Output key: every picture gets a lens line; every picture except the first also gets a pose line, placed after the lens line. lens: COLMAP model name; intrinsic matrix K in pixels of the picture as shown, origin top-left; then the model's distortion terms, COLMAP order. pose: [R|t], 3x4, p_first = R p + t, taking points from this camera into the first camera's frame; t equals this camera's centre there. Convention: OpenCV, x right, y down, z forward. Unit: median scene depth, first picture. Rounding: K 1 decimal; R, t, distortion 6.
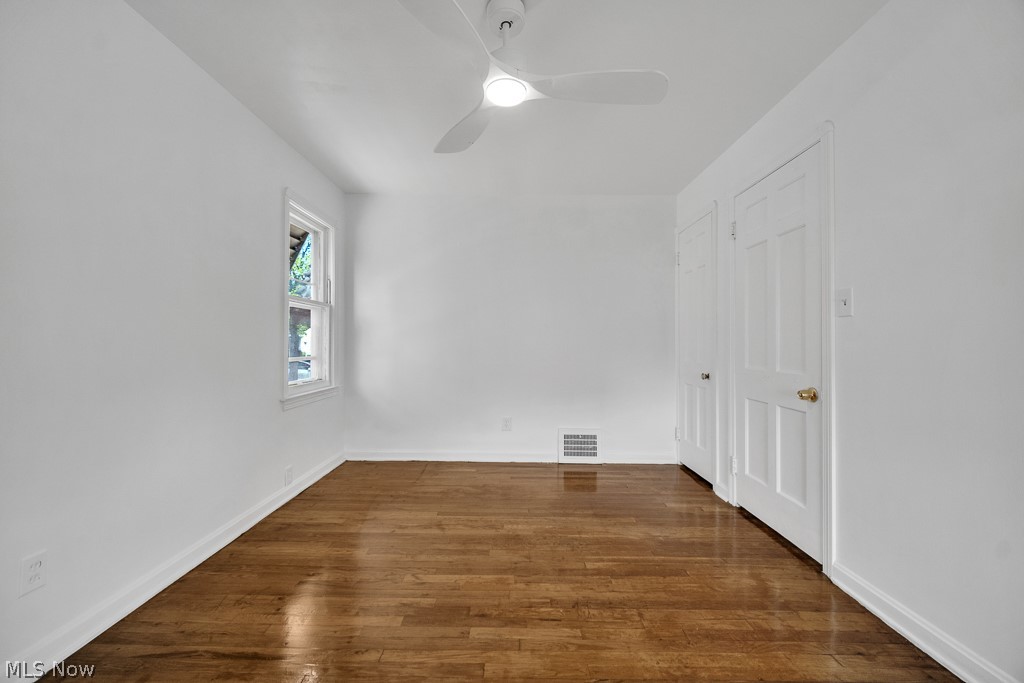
lens RADIAL K [[406.0, 0, 510.6], [0, 406.0, 340.0], [0, 0, 1]] dist [-0.007243, 0.002160]
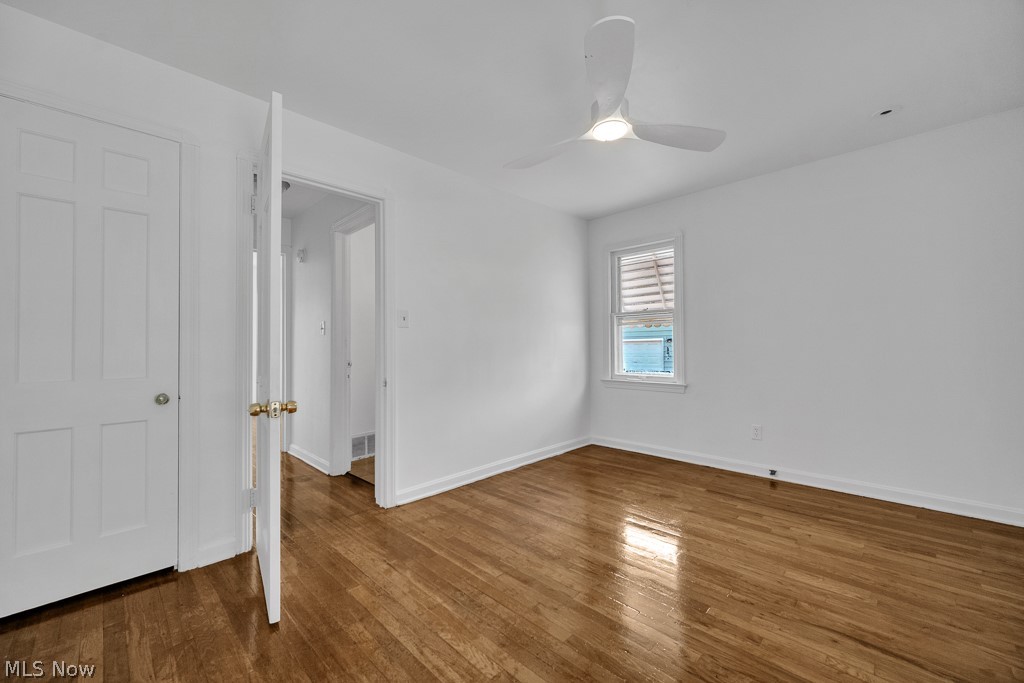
lens RADIAL K [[406.0, 0, 511.6], [0, 406.0, 344.5], [0, 0, 1]] dist [-0.007243, 0.002160]
pose [[-0.715920, 0.008821, 0.698127, -0.504640], [0.003625, 0.999954, -0.008917, 0.022621], [-0.698173, -0.003853, -0.715919, 1.664230]]
